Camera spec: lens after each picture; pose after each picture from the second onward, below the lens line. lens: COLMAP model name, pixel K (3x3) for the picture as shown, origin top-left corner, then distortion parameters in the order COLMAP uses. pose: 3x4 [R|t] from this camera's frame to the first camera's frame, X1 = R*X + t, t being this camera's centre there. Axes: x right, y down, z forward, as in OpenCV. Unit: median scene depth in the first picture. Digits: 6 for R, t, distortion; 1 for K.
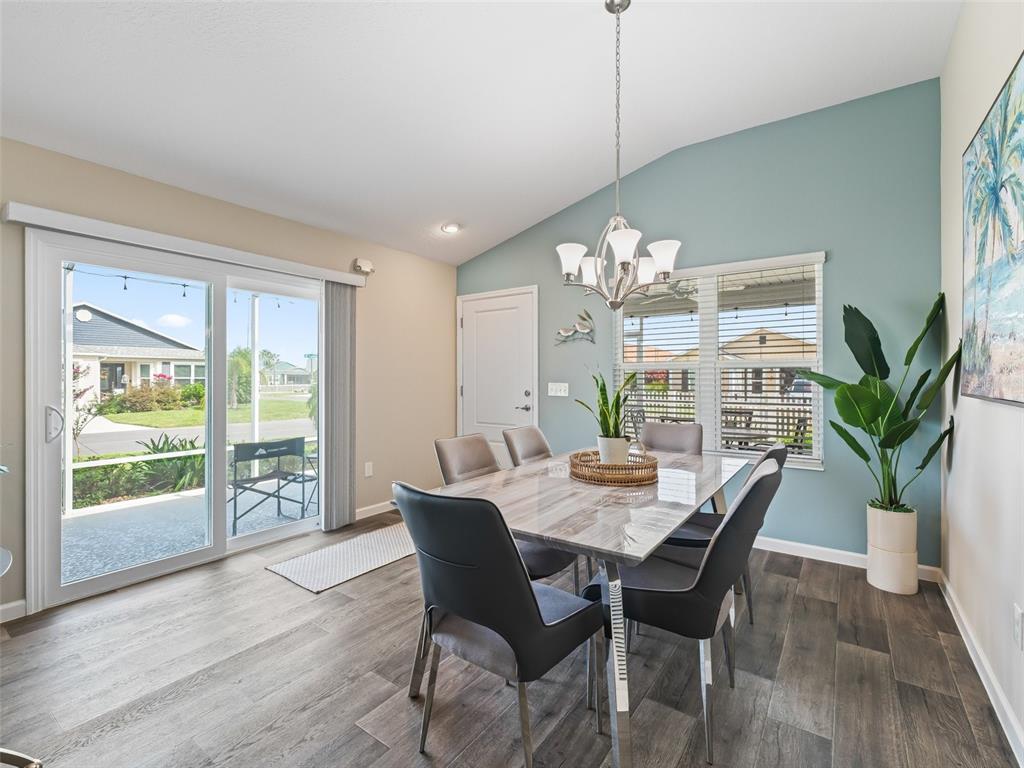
lens RADIAL K [[466.5, 0, 513.5], [0, 466.5, 379.8], [0, 0, 1]] dist [0.004664, -0.000343]
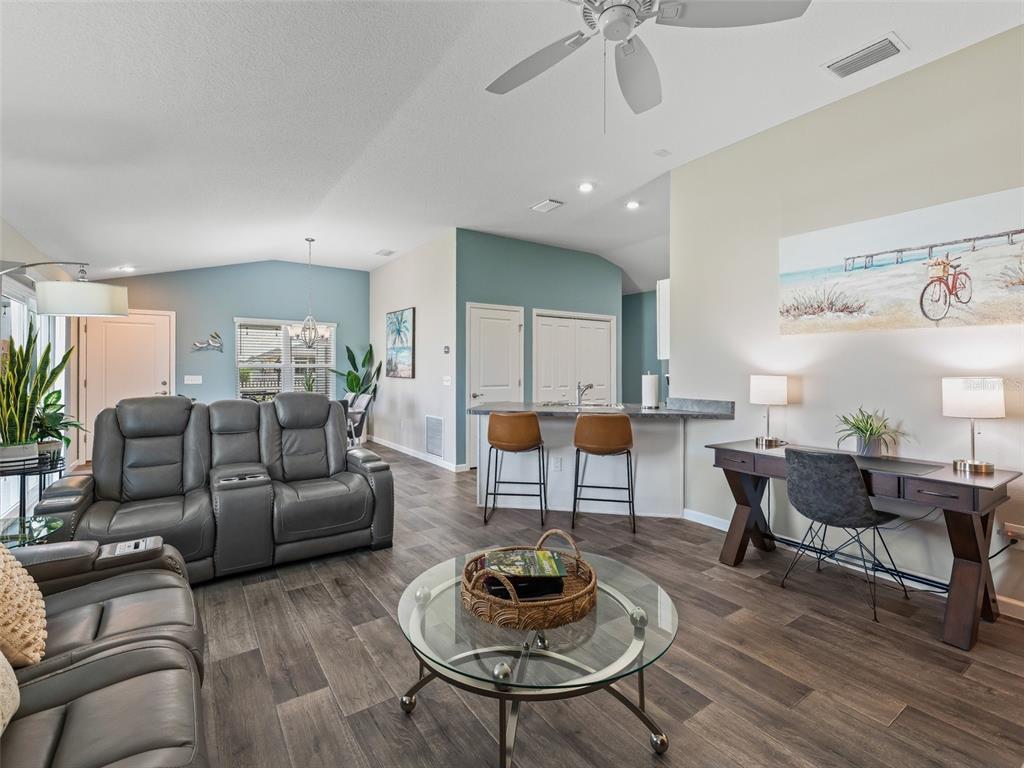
lens RADIAL K [[466.5, 0, 528.2], [0, 466.5, 366.9], [0, 0, 1]] dist [0.004664, -0.000343]
pose [[0.347193, 0.008642, 0.937754, -1.517405], [0.005295, 0.999924, -0.011176, 0.001391], [-0.937779, 0.008846, 0.347120, -0.953361]]
